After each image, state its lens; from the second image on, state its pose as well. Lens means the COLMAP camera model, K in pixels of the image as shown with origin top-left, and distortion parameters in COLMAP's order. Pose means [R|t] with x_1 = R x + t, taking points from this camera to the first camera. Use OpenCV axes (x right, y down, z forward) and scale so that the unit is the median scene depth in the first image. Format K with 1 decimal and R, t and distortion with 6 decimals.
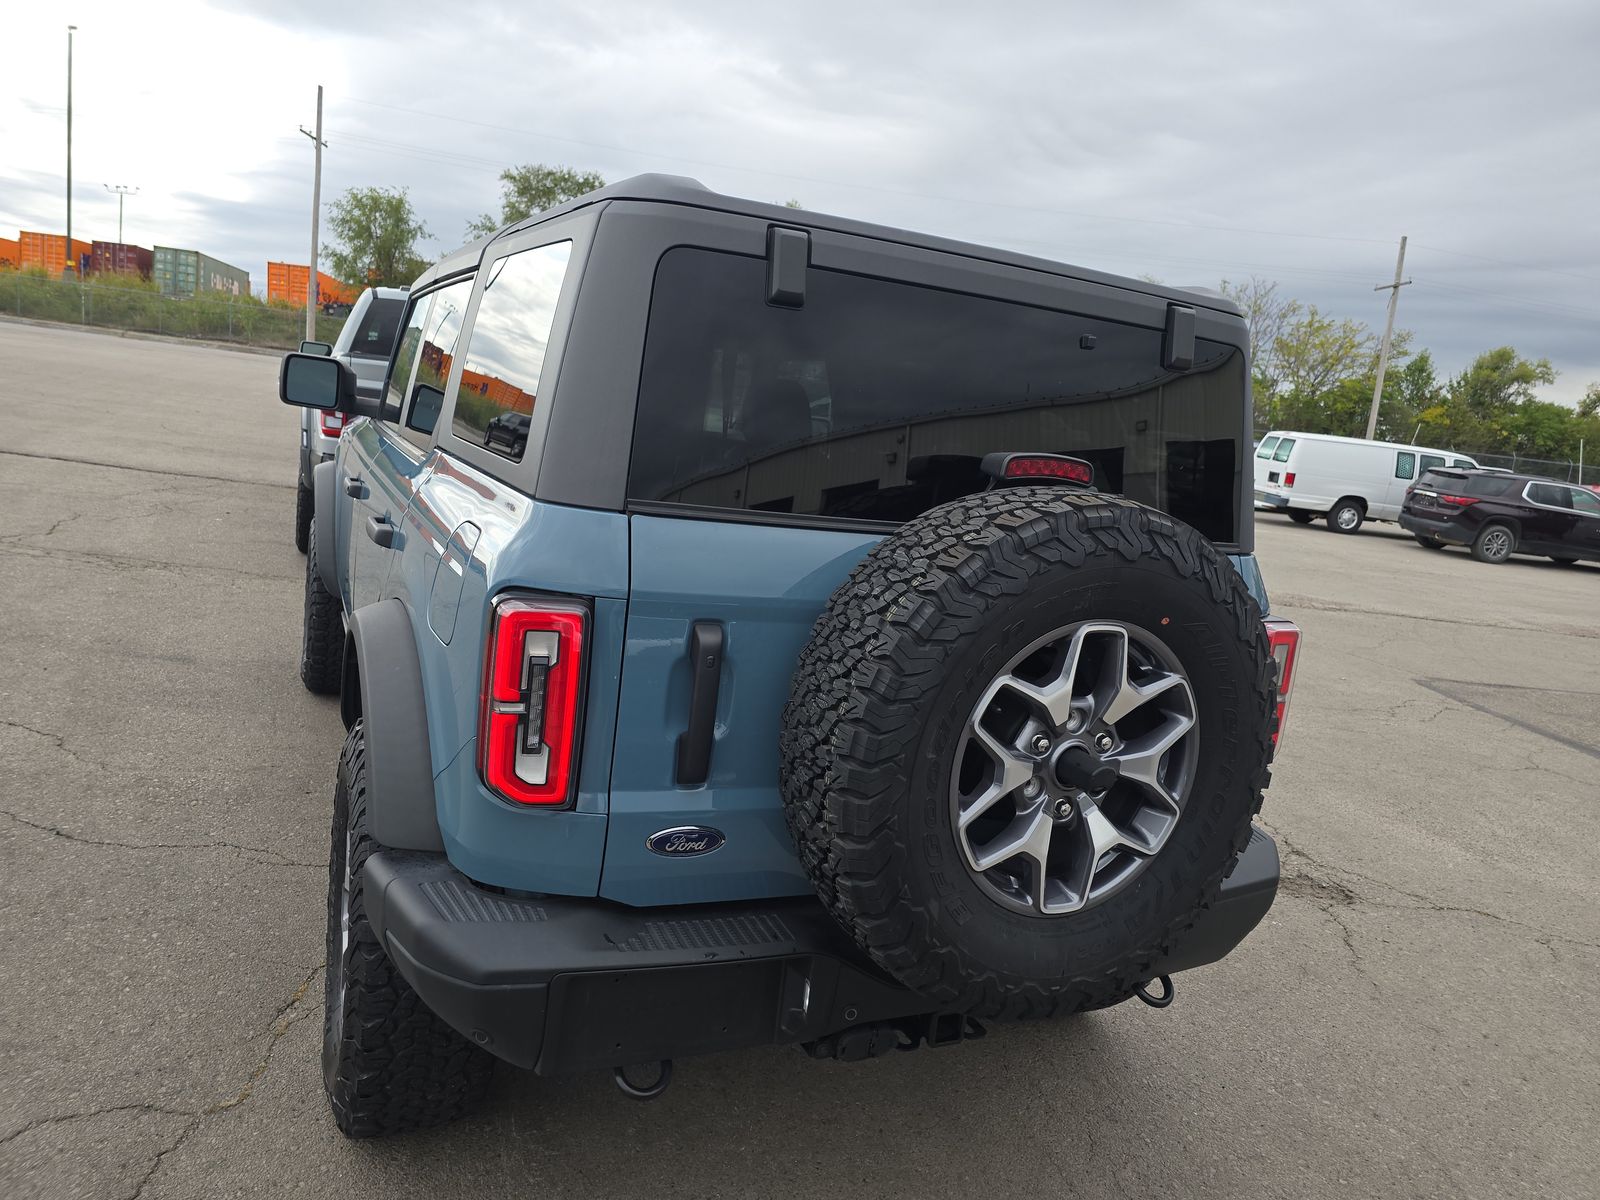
lens RADIAL K [[1084.1, 0, 850.6], [0, 1084.1, 592.1], [0, 0, 1]] dist [0.057647, -0.060210]
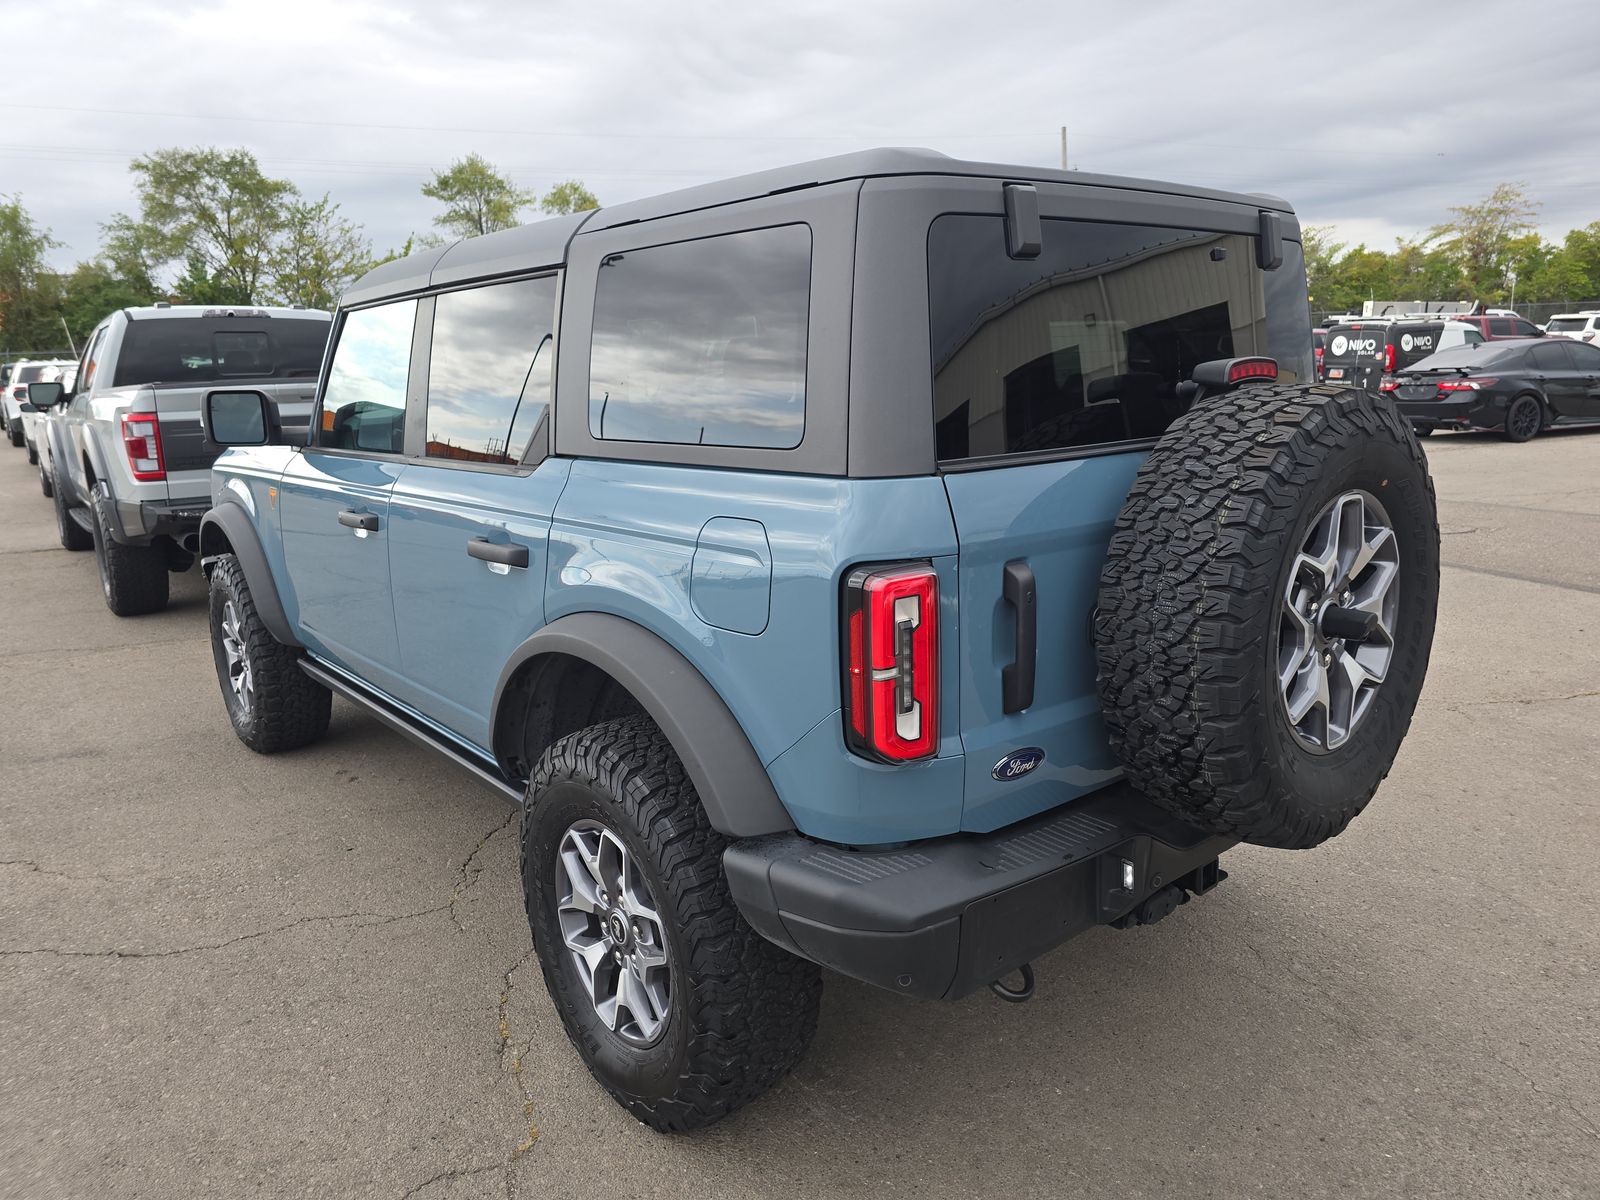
lens RADIAL K [[1084.1, 0, 812.2], [0, 1084.1, 589.9], [0, 0, 1]] dist [0.057647, -0.060210]
pose [[0.955208, -0.200880, 0.217312, -0.554937], [0.189011, 0.979159, 0.074314, -0.062099], [-0.227711, -0.029911, 0.973269, -0.005872]]
